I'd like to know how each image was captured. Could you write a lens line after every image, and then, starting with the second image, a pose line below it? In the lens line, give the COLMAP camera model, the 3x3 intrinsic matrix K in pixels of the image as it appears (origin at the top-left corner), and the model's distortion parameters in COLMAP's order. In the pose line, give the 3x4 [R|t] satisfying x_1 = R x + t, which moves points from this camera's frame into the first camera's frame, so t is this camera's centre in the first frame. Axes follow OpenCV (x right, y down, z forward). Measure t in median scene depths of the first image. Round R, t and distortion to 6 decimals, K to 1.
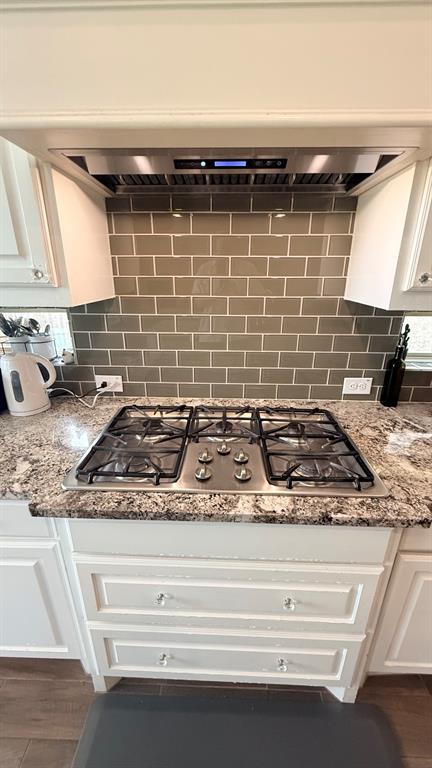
lens RADIAL K [[306.9, 0, 218.8], [0, 306.9, 382.1], [0, 0, 1]] dist [0.000281, 0.000342]
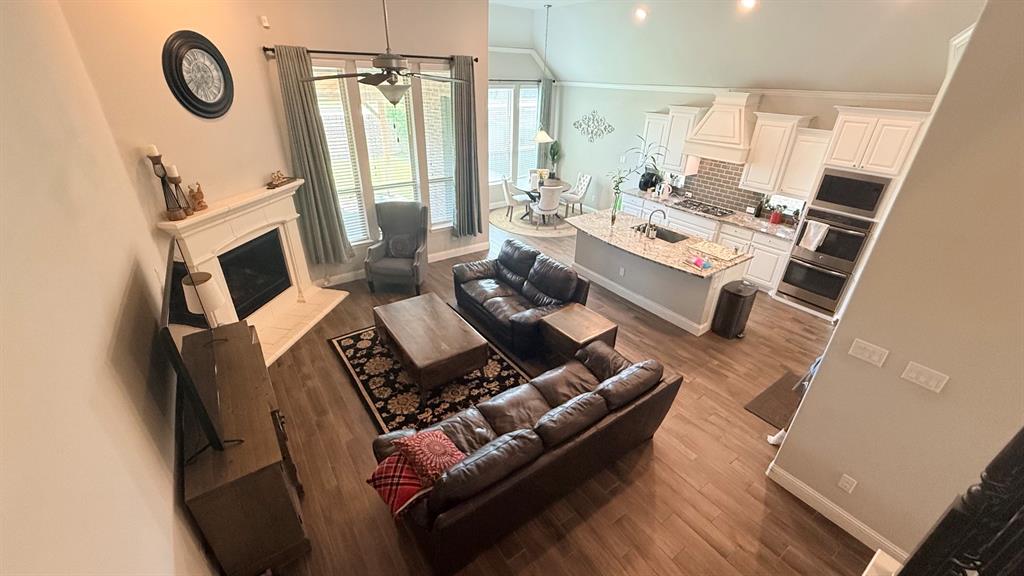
lens RADIAL K [[409.2, 0, 509.4], [0, 409.2, 287.6], [0, 0, 1]] dist [0.000281, 0.000342]
pose [[0.597100, 0.377043, -0.708033, 2.566608], [-0.296105, 0.923914, 0.242293, 0.540372], [0.745516, 0.064979, 0.663313, -4.337179]]
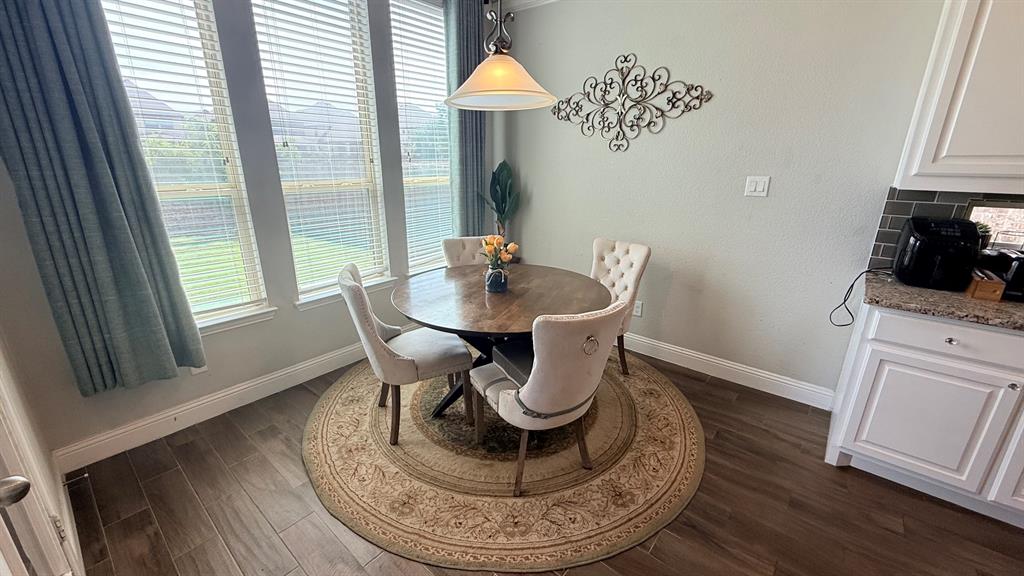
lens RADIAL K [[409.2, 0, 509.4], [0, 409.2, 287.6], [0, 0, 1]] dist [0.000281, 0.000342]
pose [[0.788917, 0.187901, -0.585067, -1.296636], [-0.220548, 0.975248, 0.015820, 0.415841], [0.573558, 0.116555, 0.810831, -1.151150]]
